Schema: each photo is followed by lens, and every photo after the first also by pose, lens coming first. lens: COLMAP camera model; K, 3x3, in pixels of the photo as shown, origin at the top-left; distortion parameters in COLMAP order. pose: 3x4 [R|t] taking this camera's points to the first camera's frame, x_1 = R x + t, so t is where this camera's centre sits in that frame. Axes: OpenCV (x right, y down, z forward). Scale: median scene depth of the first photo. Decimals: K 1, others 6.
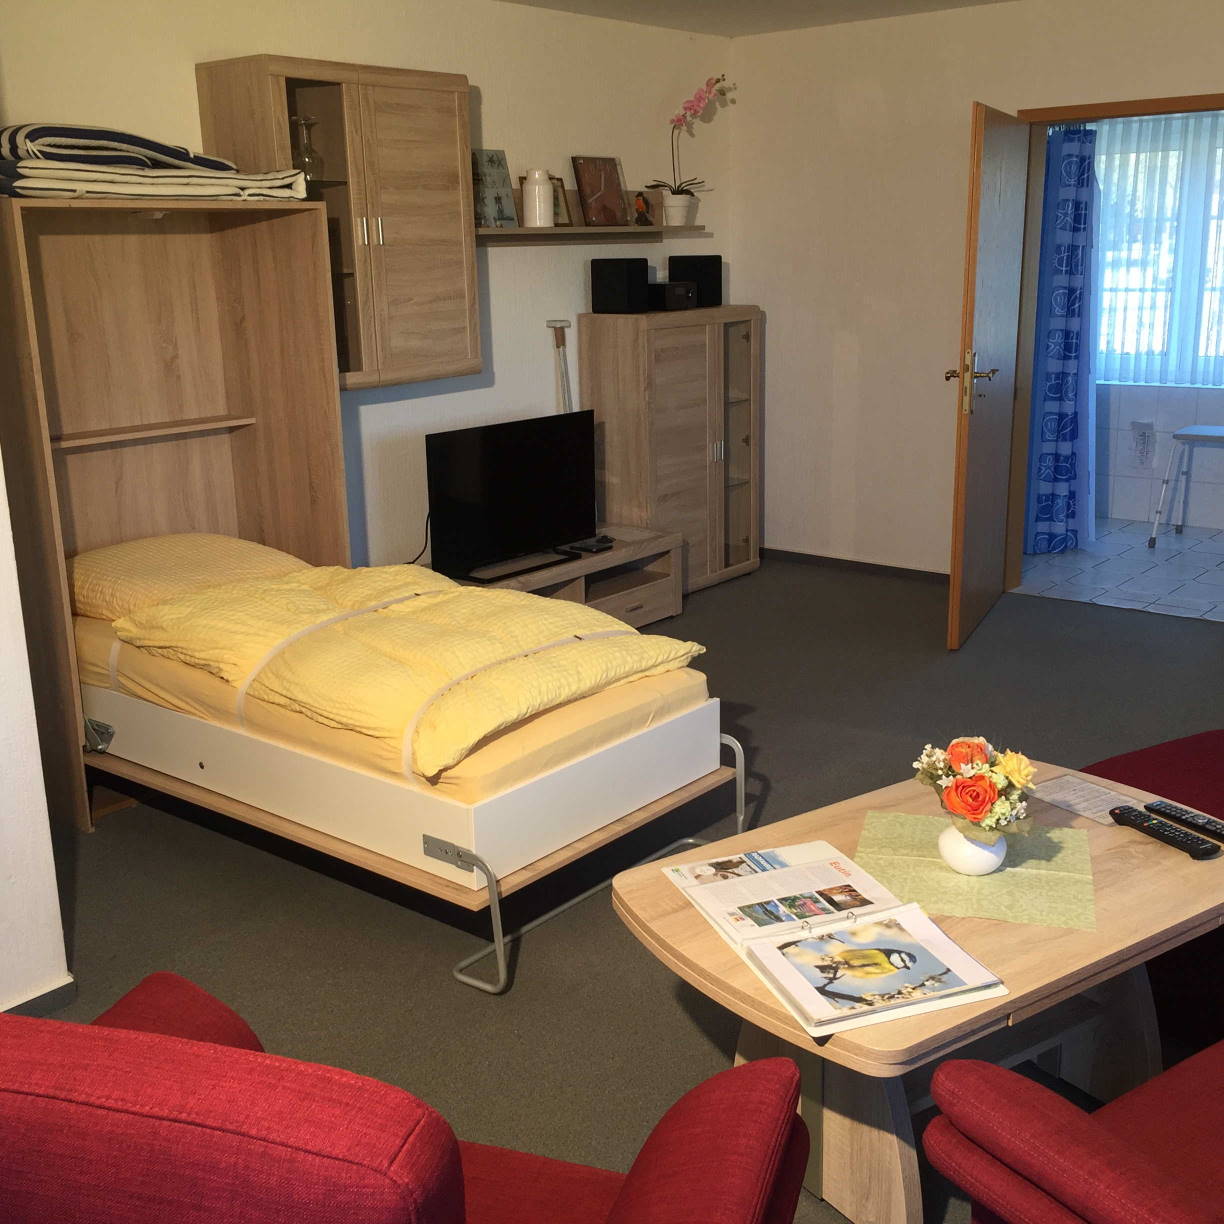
lens RADIAL K [[1403.9, 0, 612.0], [0, 1403.9, 612.0], [0, 0, 1]] dist [0.065715, 0.022715]
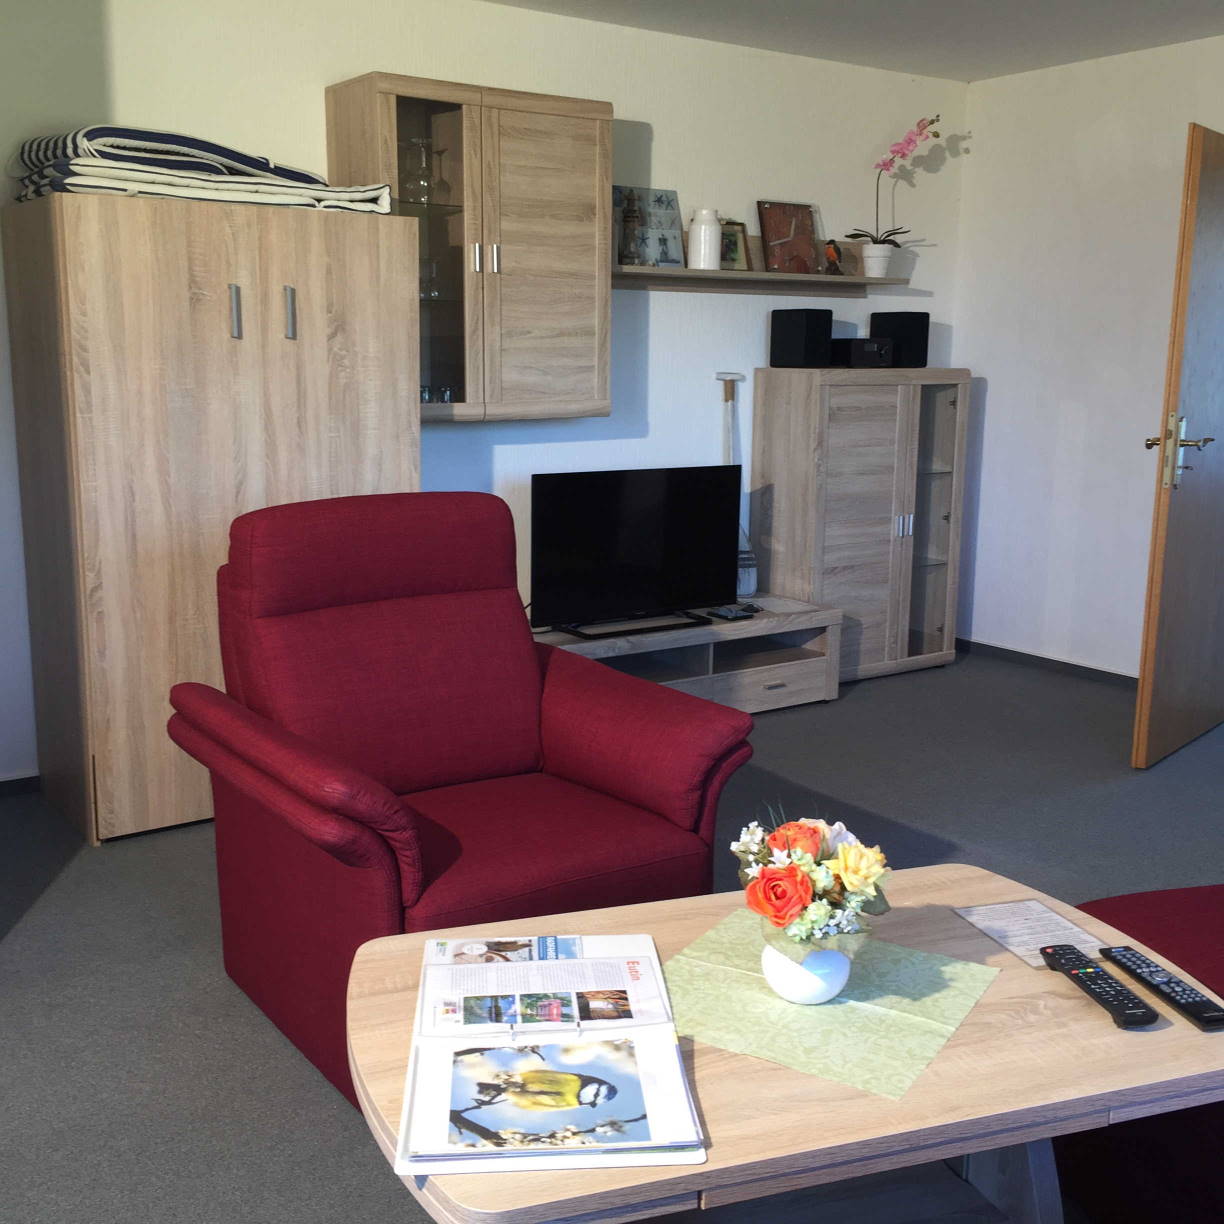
lens RADIAL K [[1403.9, 0, 612.0], [0, 1403.9, 612.0], [0, 0, 1]] dist [0.065715, 0.022715]
pose [[0.963768, 0.077593, -0.255208, 0.157446], [-0.096094, 0.993512, -0.060824, 0.016412], [0.248833, 0.083144, 0.964971, 0.109520]]
